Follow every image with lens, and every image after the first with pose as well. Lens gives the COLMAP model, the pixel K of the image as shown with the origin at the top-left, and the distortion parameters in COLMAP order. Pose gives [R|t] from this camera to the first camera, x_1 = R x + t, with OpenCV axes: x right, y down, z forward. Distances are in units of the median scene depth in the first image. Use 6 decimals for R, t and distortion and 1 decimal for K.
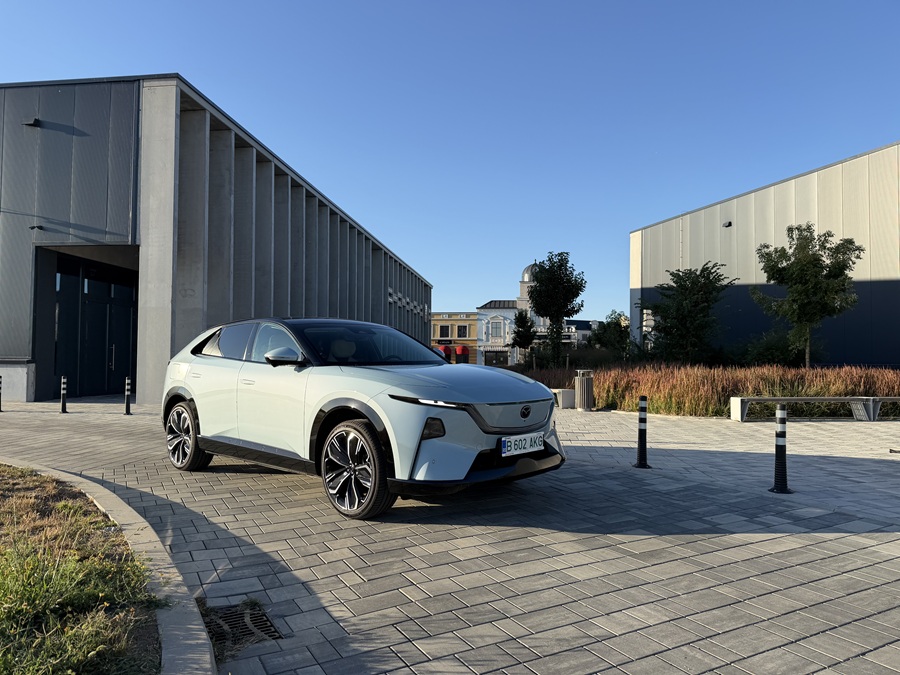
lens RADIAL K [[626.6, 0, 446.9], [0, 626.6, 342.6], [0, 0, 1]] dist [0.102917, -0.130832]
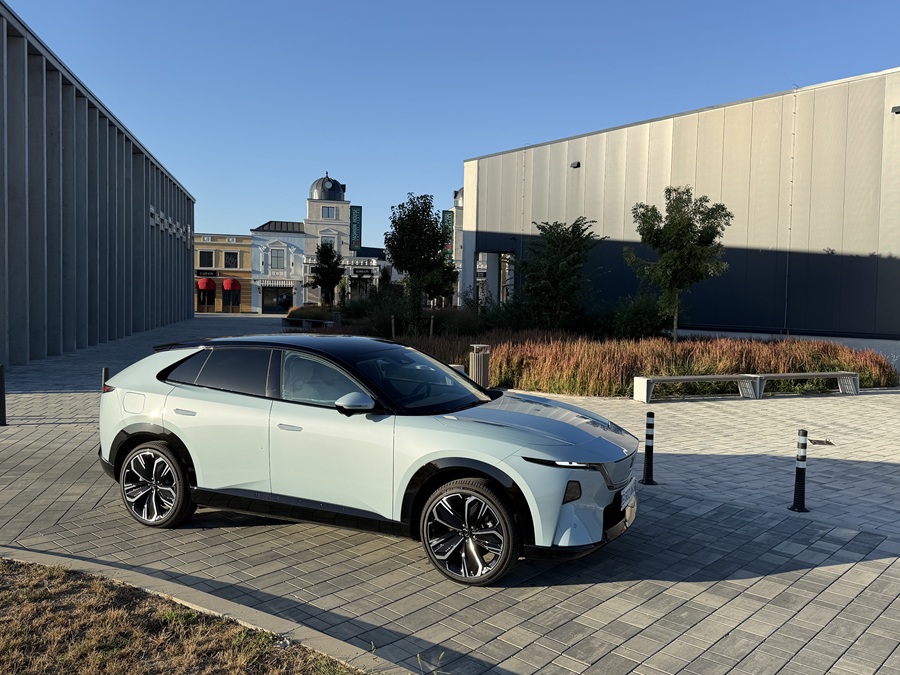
lens RADIAL K [[774.0, 0, 457.9], [0, 774.0, 336.5], [0, 0, 1]] dist [0.197083, -0.367611]
pose [[0.941020, -0.006117, 0.338297, -0.156349], [-0.024334, 0.996024, 0.085696, -0.053050], [-0.337476, -0.088873, 0.937129, -0.015596]]
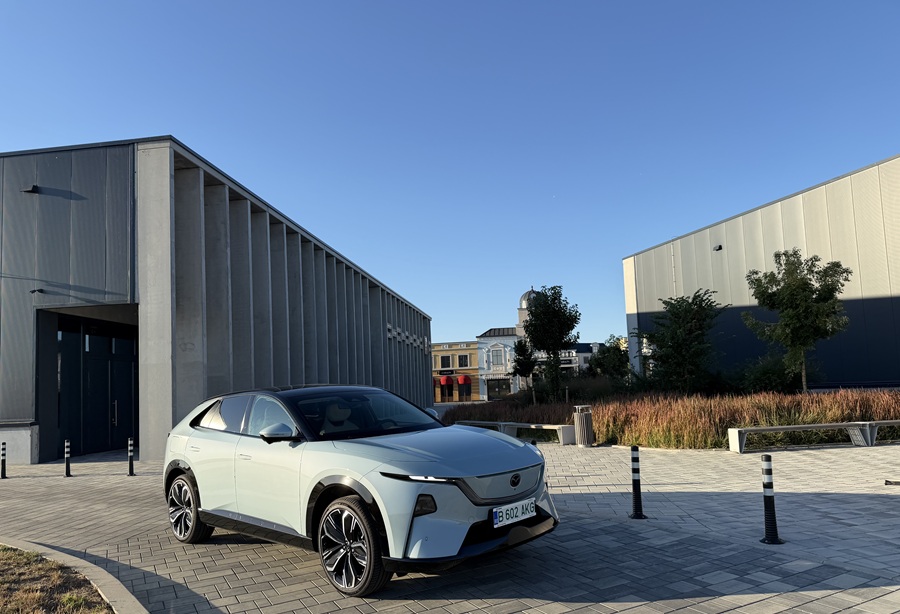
lens RADIAL K [[627.8, 0, 447.0], [0, 627.8, 343.0], [0, 0, 1]] dist [0.088168, -0.106041]
pose [[0.998759, -0.049769, -0.002091, 0.007731], [0.049636, 0.997876, -0.042196, -0.021310], [0.004186, 0.042039, 0.999107, -0.010212]]
